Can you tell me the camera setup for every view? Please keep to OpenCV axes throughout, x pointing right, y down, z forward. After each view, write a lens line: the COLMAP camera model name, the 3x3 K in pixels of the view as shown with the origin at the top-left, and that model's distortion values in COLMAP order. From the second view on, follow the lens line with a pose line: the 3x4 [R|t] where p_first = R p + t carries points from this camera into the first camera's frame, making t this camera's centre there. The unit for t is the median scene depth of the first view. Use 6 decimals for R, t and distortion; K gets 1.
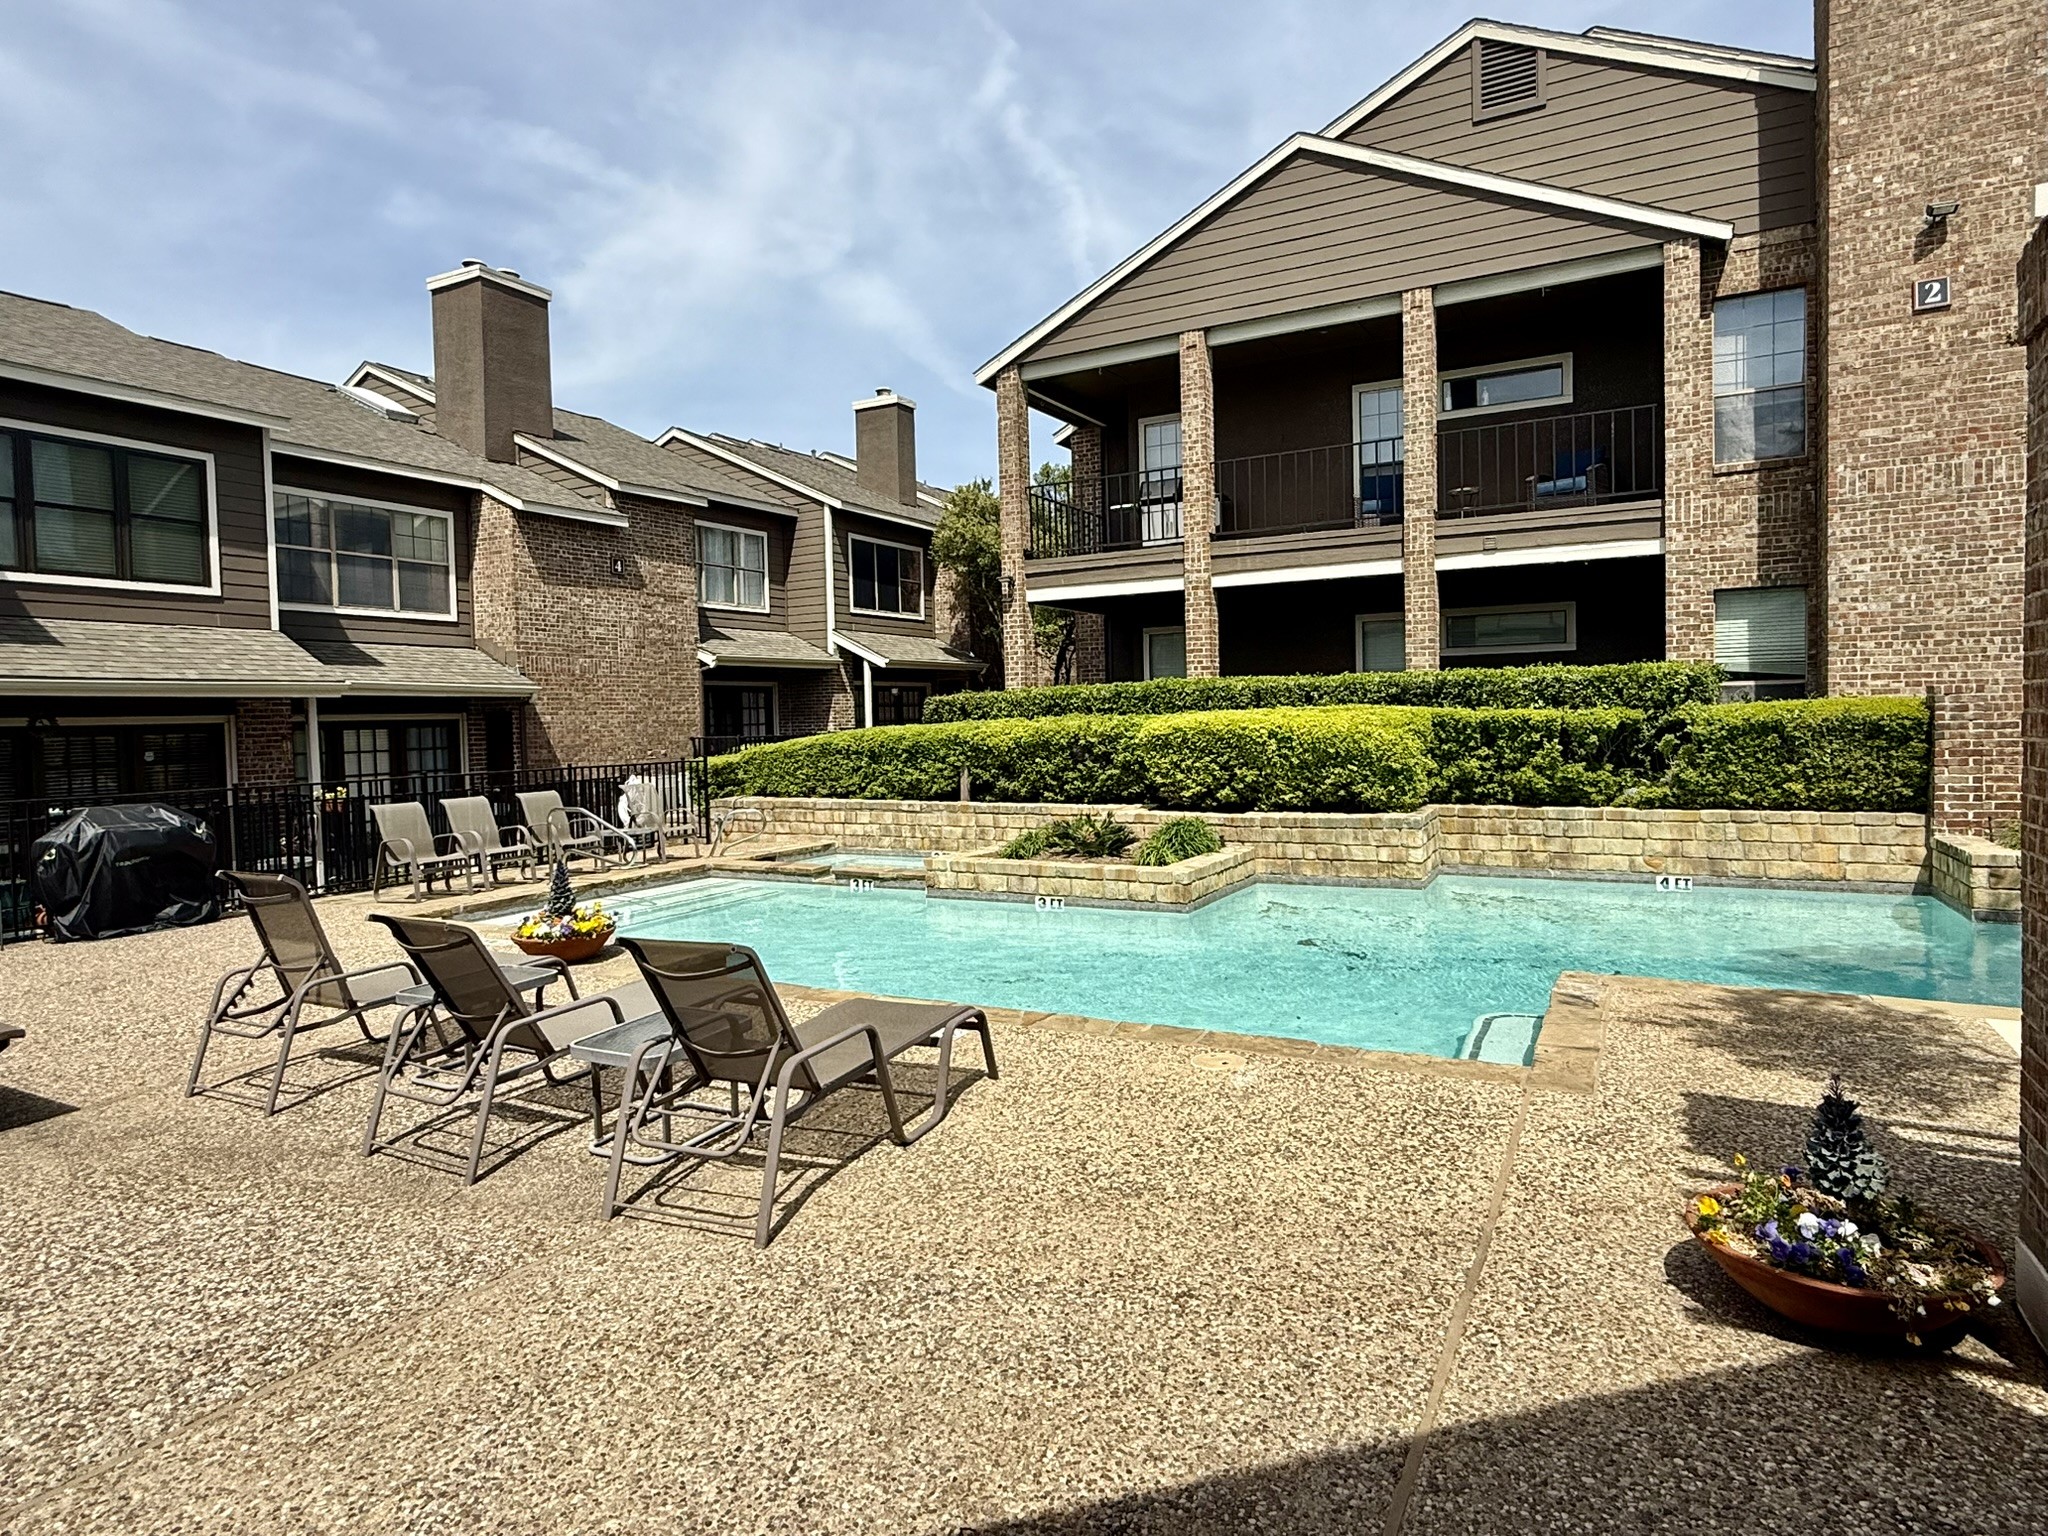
lens RADIAL K [[1168.6, 0, 1024.2], [0, 1168.6, 759.5], [0, 0, 1]] dist [0.000931, -0.000745]
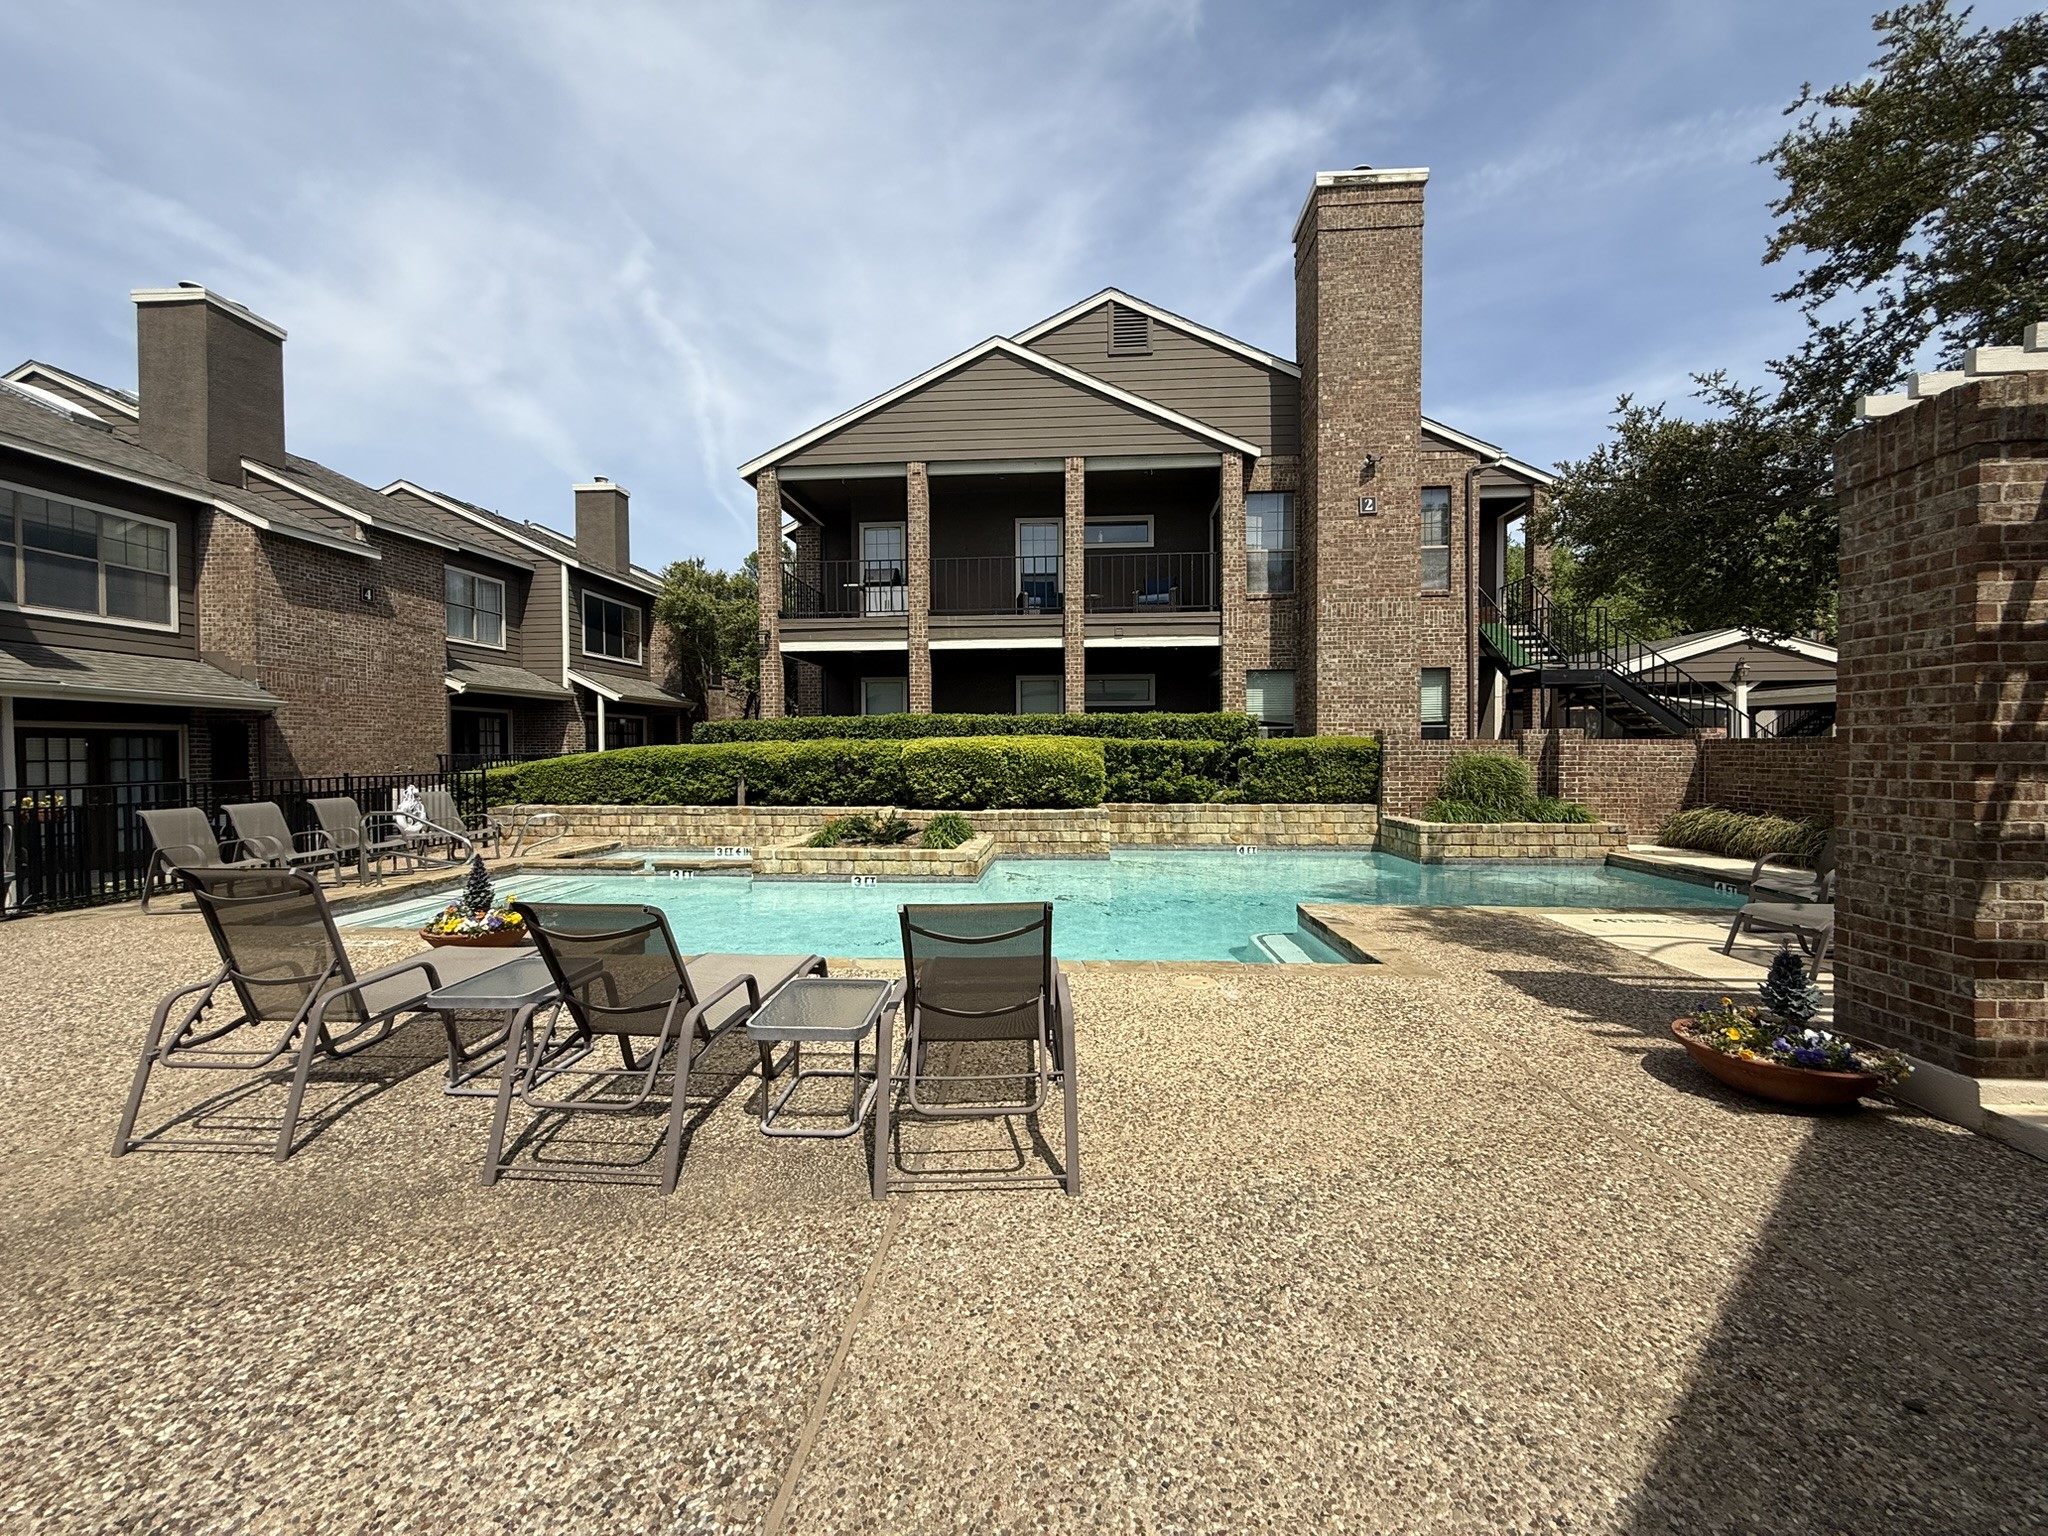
lens RADIAL K [[814.3, 0, 1016.7], [0, 814.3, 765.6], [0, 0, 1]] dist [-0.000074, 0.000609]
pose [[0.911221, 0.011232, 0.411765, -0.144503], [-0.001305, 0.999702, -0.024381, 0.013983], [-0.411916, 0.021679, 0.910964, 0.089818]]
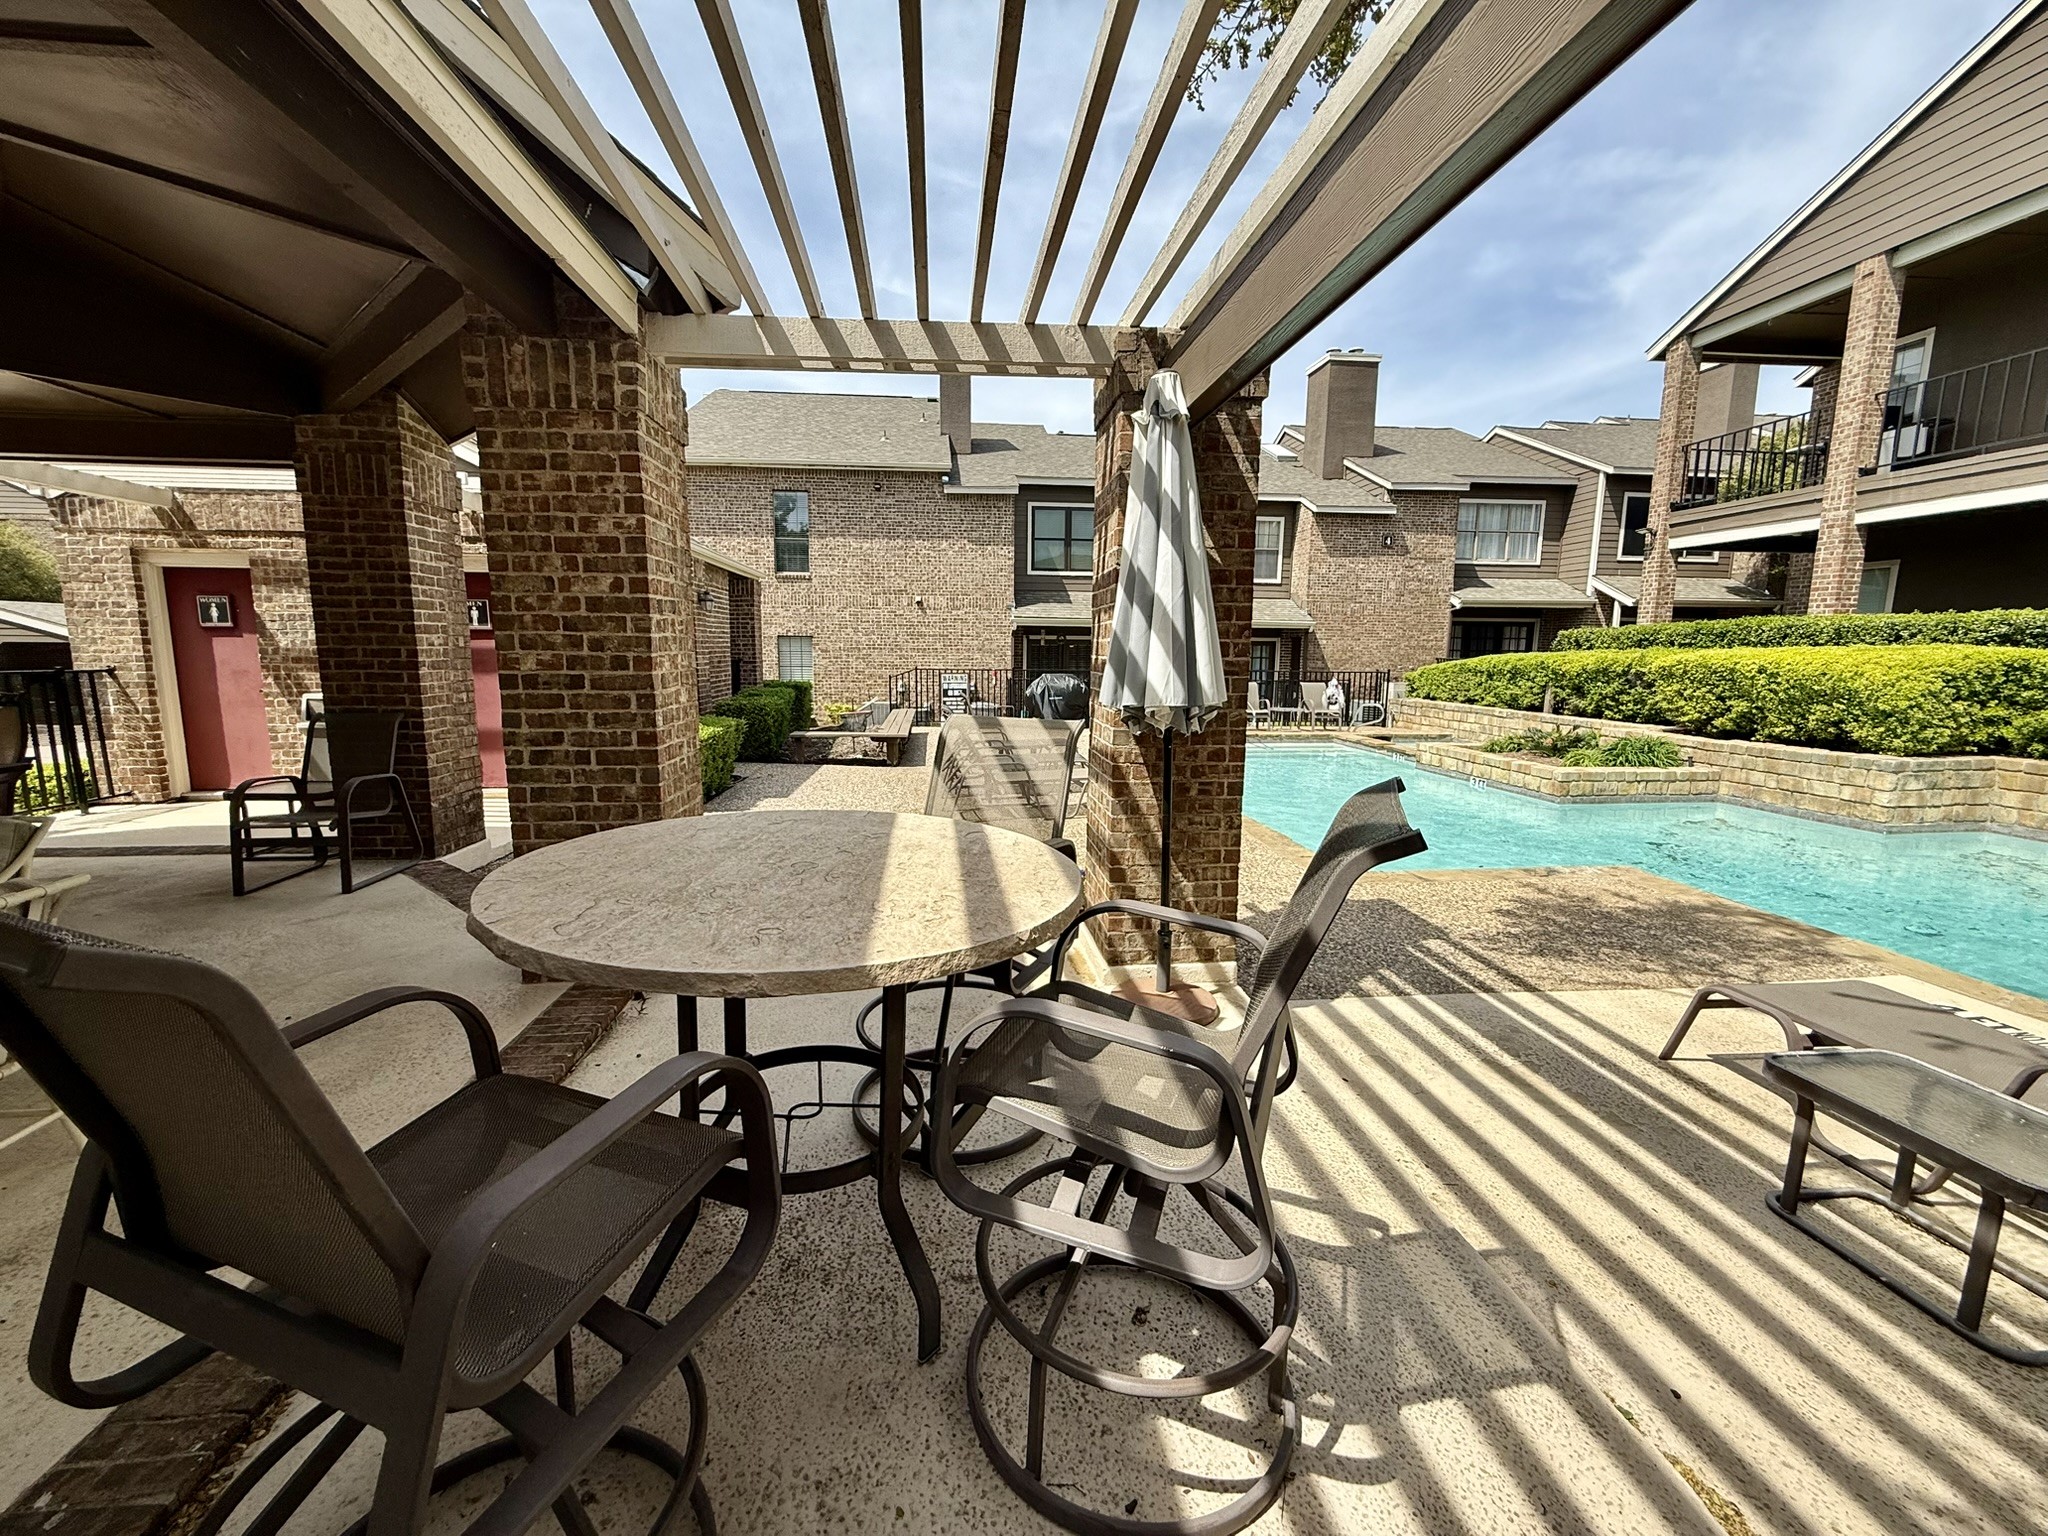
lens RADIAL K [[814.0, 0, 1016.4], [0, 814.0, 766.9], [0, 0, 1]] dist [-0.001267, 0.000152]
pose [[0.562540, 0.147895, -0.813434, 0.369490], [-0.053198, 0.988306, 0.142900, -0.002885], [0.825057, -0.037114, 0.563830, 0.005863]]
